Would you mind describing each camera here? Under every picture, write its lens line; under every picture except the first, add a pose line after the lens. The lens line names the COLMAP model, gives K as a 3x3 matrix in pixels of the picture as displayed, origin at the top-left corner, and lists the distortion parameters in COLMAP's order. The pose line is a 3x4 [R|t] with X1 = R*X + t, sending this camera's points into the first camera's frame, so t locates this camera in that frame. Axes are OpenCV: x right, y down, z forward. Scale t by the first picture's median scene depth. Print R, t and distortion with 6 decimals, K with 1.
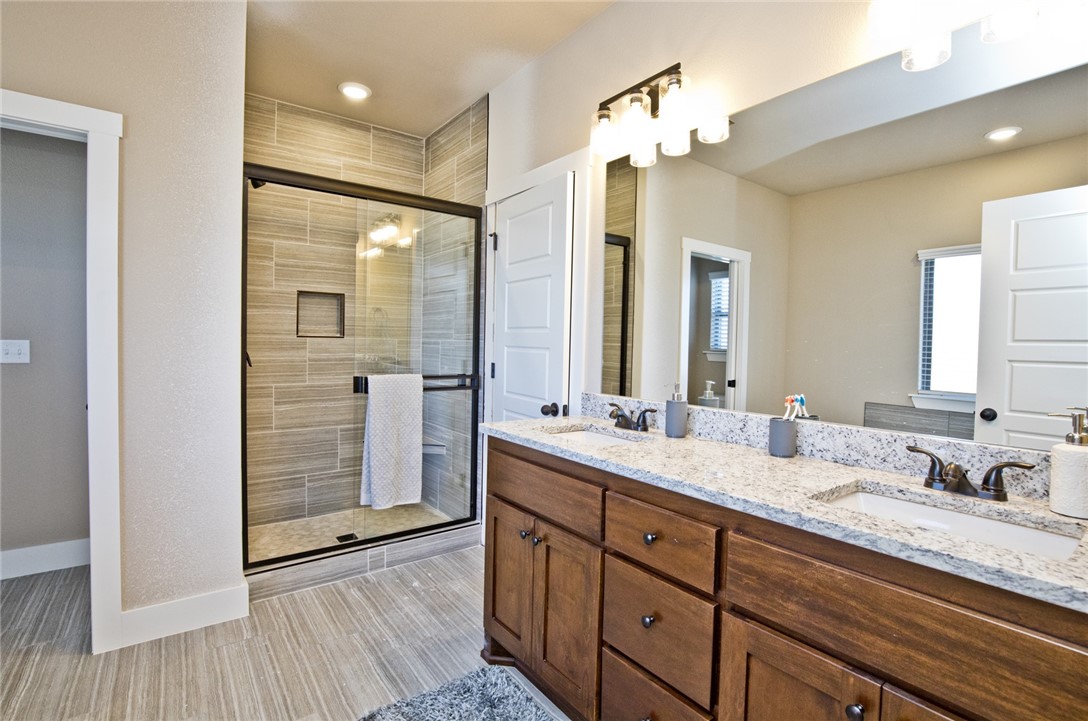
lens RADIAL K [[501.5, 0, 543.4], [0, 501.5, 354.4], [0, 0, 1]] dist [-0.033710, 0.004901]
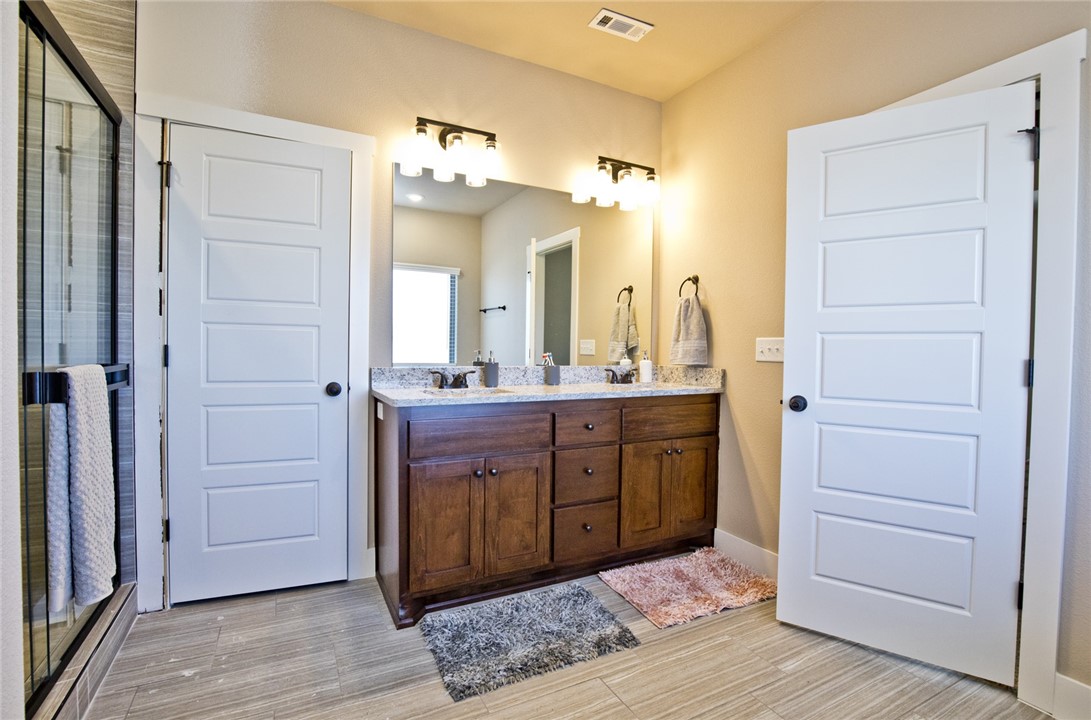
lens RADIAL K [[502.9, 0, 542.9], [0, 502.9, 352.3], [0, 0, 1]] dist [-0.033710, 0.004901]
pose [[0.167555, -0.026803, 0.985498, -0.653945], [0.009395, 0.999628, 0.025590, 0.013829], [-0.985818, 0.004971, 0.167745, 0.332014]]
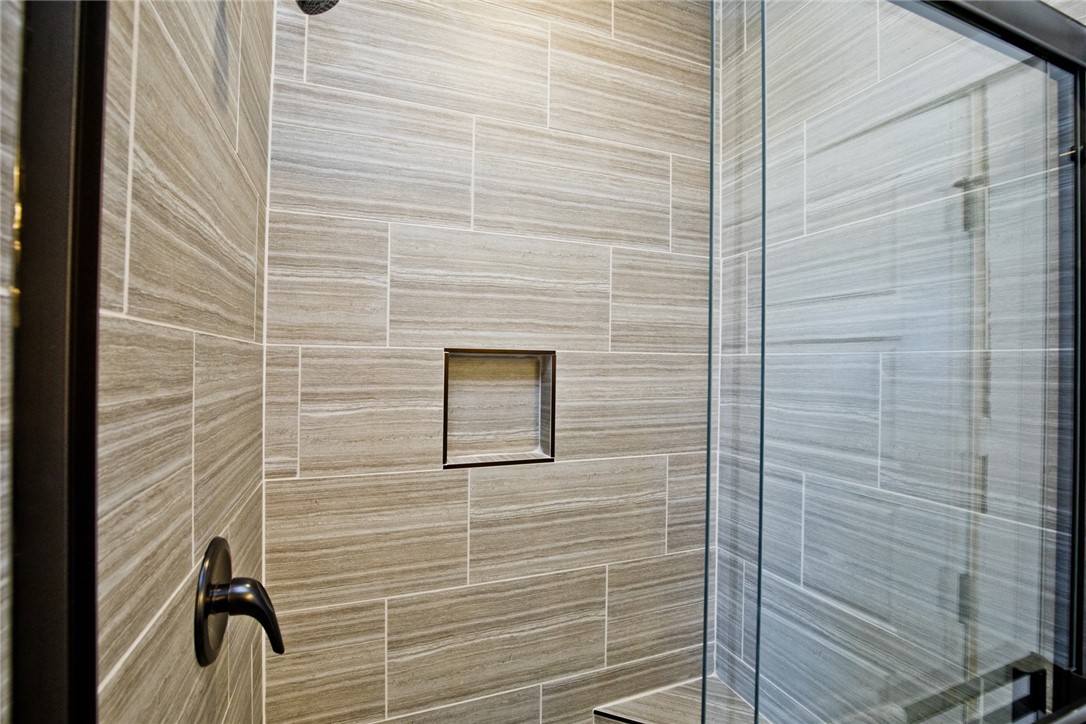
lens RADIAL K [[500.6, 0, 551.3], [0, 500.6, 362.6], [0, 0, 1]] dist [-0.033710, 0.004901]
pose [[0.961722, -0.006238, -0.273955, -0.316215], [-0.002677, 0.999479, -0.032155, -0.107660], [0.274013, 0.031658, 0.961205, 0.663973]]
